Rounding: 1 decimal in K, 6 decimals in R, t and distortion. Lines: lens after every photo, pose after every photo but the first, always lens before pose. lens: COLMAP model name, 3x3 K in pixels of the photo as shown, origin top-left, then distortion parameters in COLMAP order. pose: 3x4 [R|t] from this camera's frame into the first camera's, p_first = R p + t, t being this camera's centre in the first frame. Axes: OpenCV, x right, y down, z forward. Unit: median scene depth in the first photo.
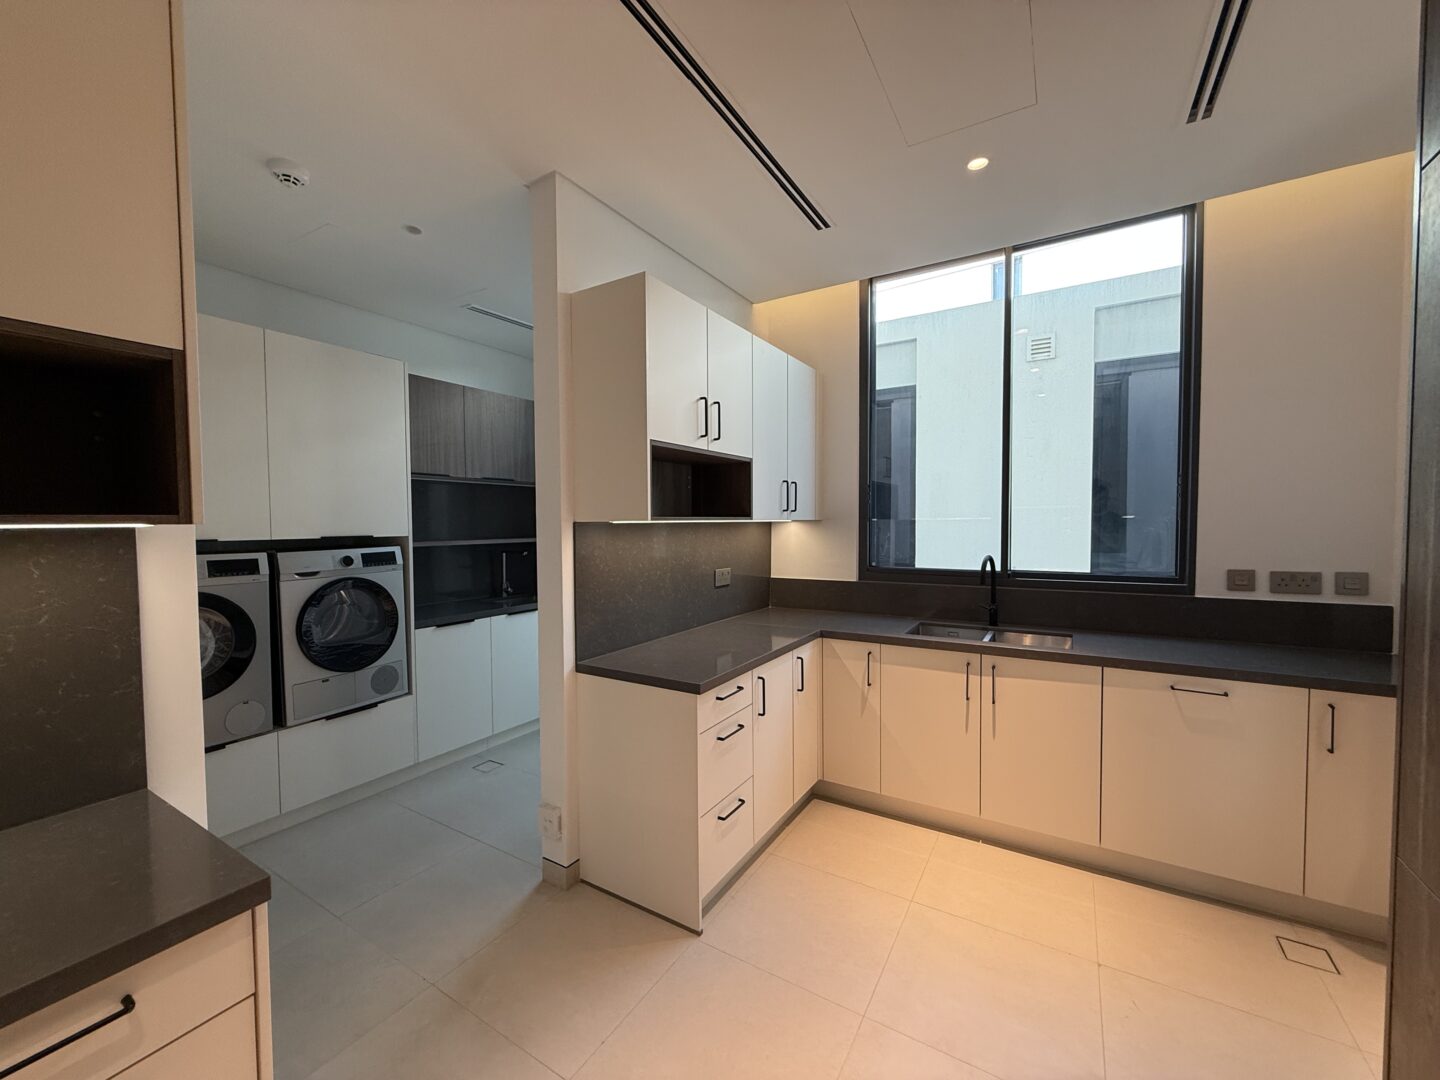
lens RADIAL K [[570.1, 0, 715.9], [0, 570.1, 541.6], [0, 0, 1]] dist [-0.003850, 0.000216]
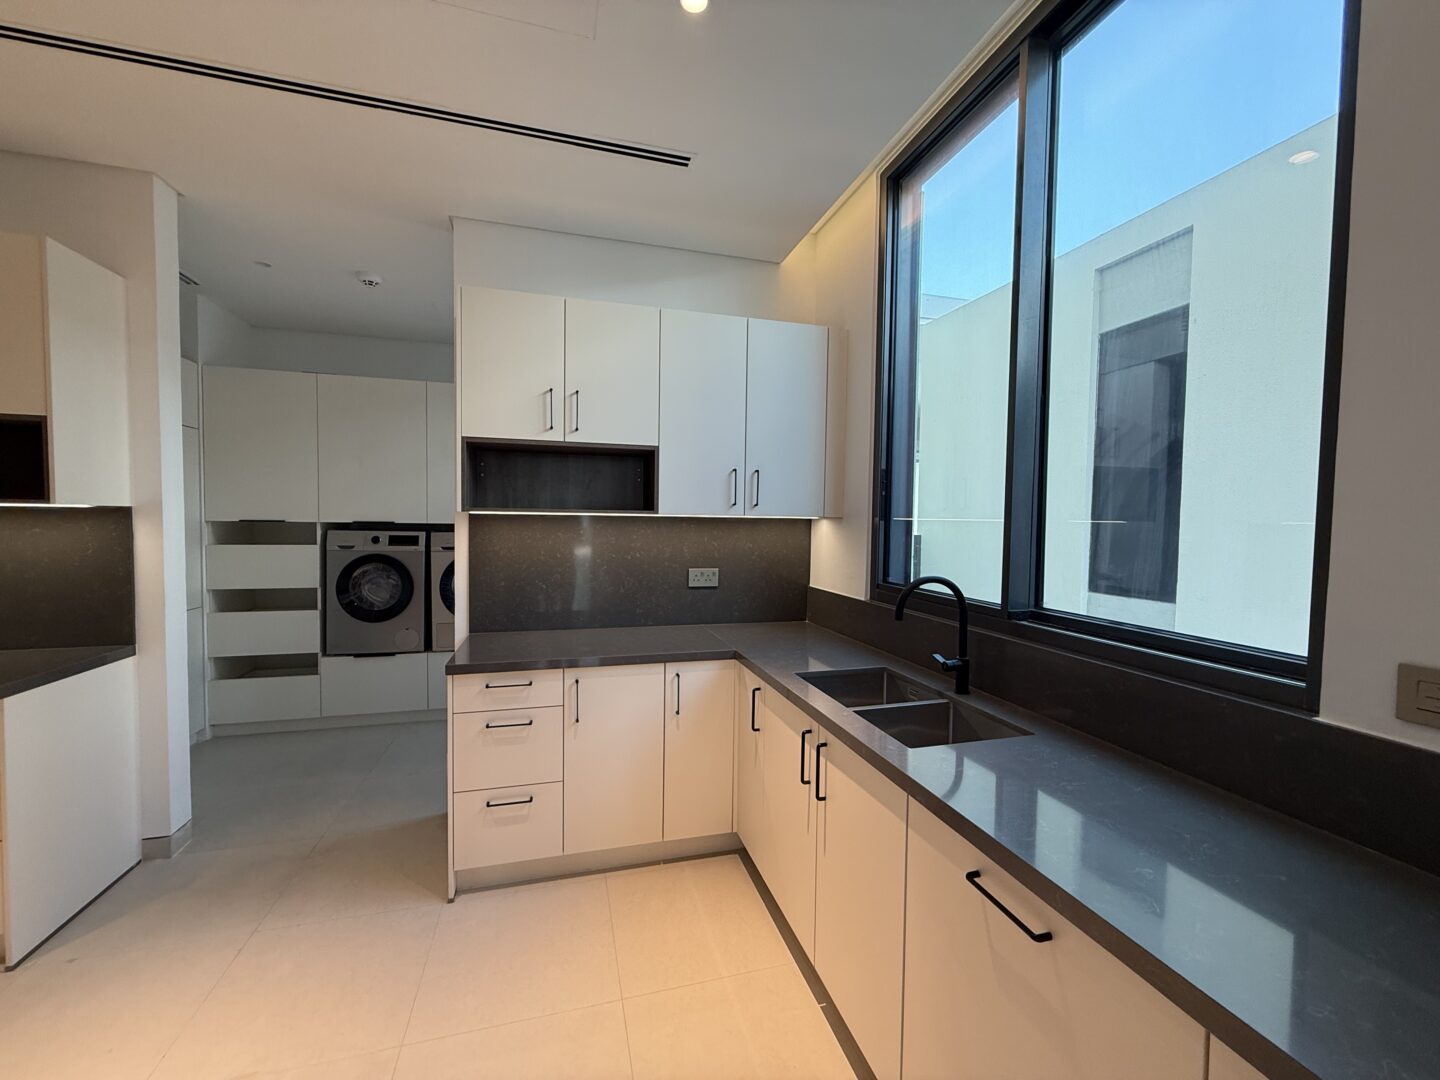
lens RADIAL K [[570.1, 0, 715.9], [0, 570.1, 541.6], [0, 0, 1]] dist [-0.003850, 0.000216]
pose [[0.731405, 0.044487, -0.680490, 0.800293], [-0.043770, 0.998875, 0.018256, -0.016030], [0.680537, 0.016433, 0.732530, 0.429524]]
